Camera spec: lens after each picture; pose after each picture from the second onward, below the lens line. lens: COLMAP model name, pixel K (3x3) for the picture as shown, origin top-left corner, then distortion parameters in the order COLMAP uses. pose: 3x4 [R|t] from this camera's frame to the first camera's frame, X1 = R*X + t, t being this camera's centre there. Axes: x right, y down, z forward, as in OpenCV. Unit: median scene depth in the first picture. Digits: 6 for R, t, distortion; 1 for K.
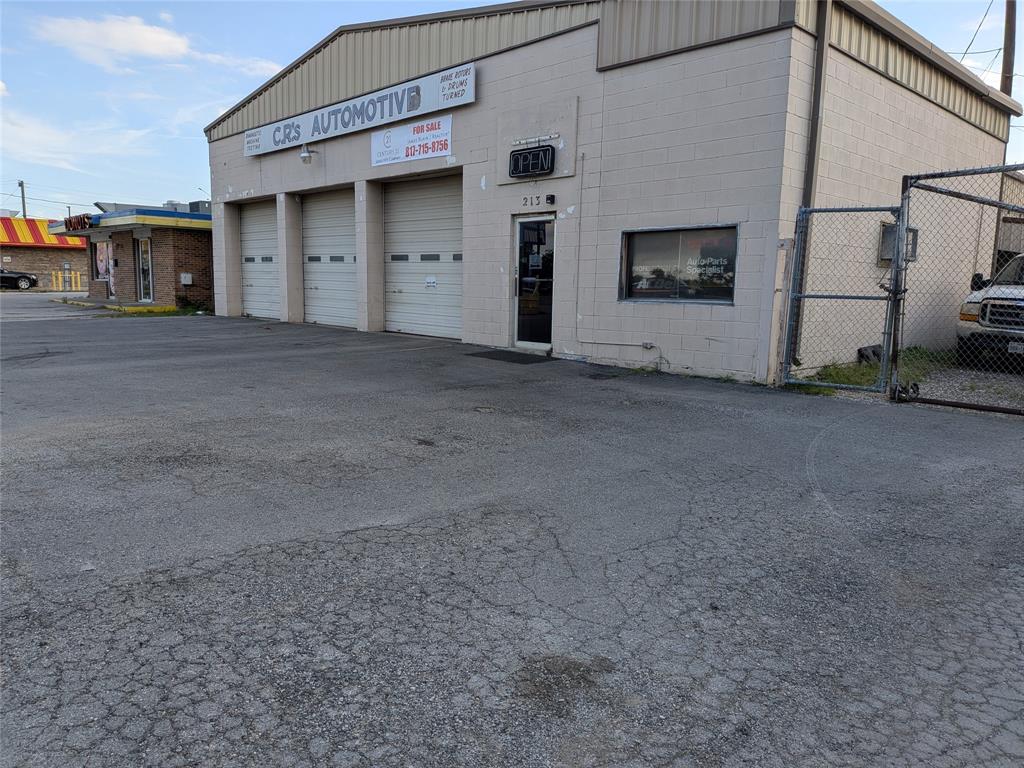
lens RADIAL K [[739.9, 0, 500.9], [0, 739.9, 392.2], [0, 0, 1]] dist [0.067630, -0.102502]
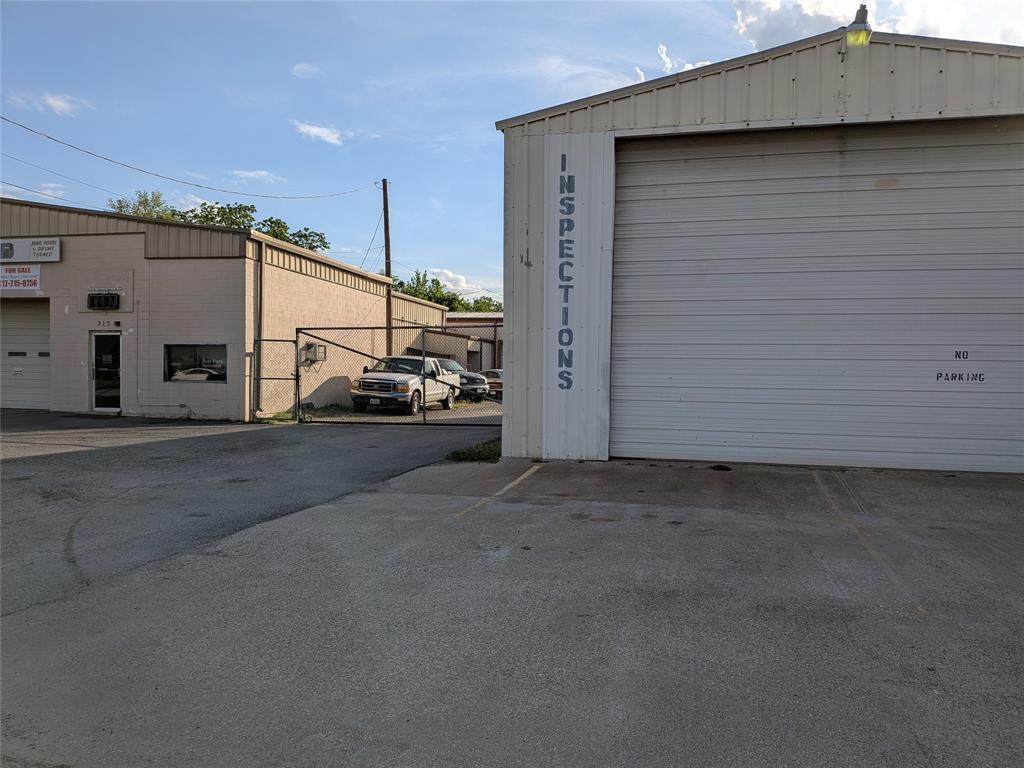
lens RADIAL K [[739.9, 0, 531.5], [0, 739.9, 393.3], [0, 0, 1]] dist [0.067630, -0.102502]
pose [[0.813787, -0.023446, 0.580690, -0.160474], [0.085739, 0.993096, -0.080058, 0.119363], [-0.574804, 0.114938, 0.810179, -0.924259]]
